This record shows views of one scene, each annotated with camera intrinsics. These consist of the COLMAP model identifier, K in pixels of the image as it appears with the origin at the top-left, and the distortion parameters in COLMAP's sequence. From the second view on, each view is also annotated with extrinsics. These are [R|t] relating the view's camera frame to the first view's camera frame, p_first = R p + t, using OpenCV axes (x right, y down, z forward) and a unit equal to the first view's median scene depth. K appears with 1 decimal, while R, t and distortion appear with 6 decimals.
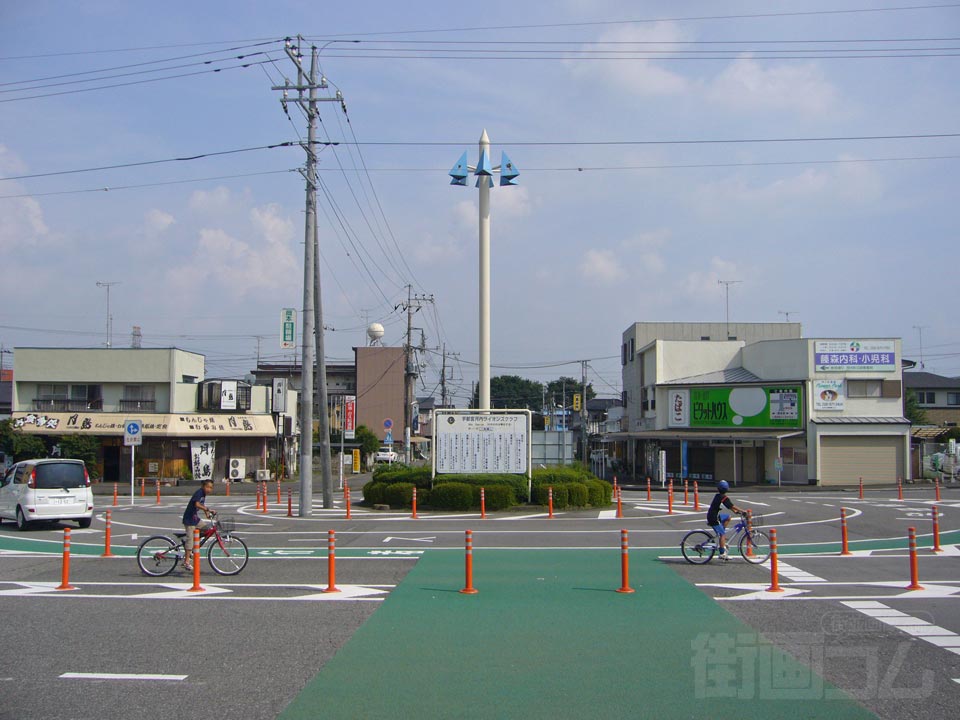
lens RADIAL K [[1000.9, 0, 480.0], [0, 1000.9, 360.0], [0, 0, 1]] dist [-0.072397, 0.002373]
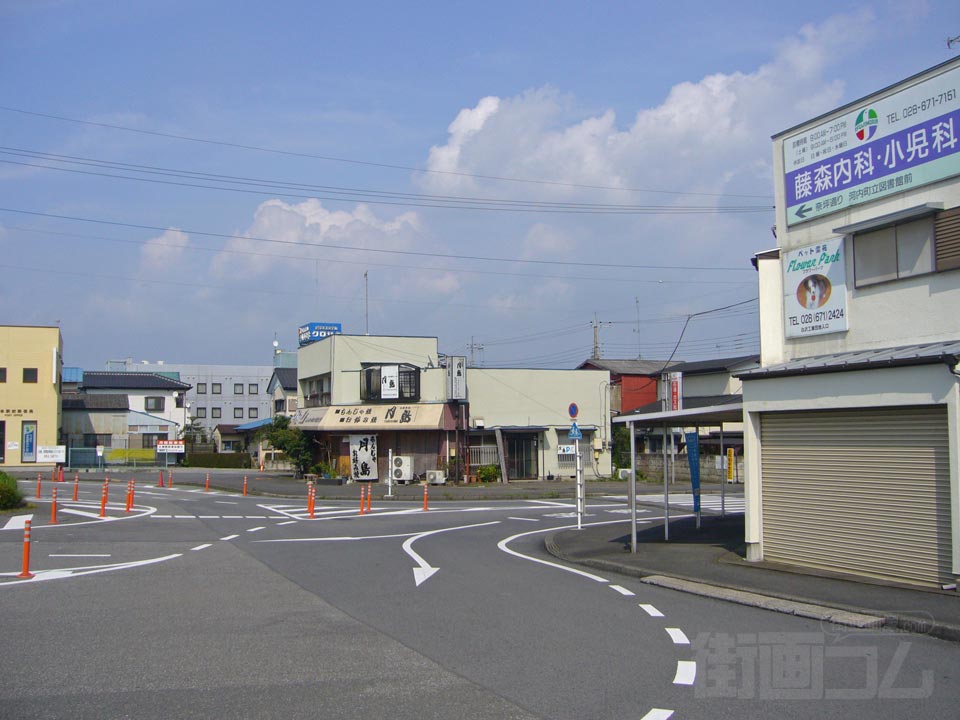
lens RADIAL K [[1024.5, 0, 480.0], [0, 1024.5, 360.0], [0, 0, 1]] dist [-0.081611, 0.011929]
pose [[0.389433, -0.071137, -0.918303, 0.606858], [0.071504, 0.996339, -0.046858, 0.065375], [0.918275, -0.047414, 0.393094, 0.750465]]
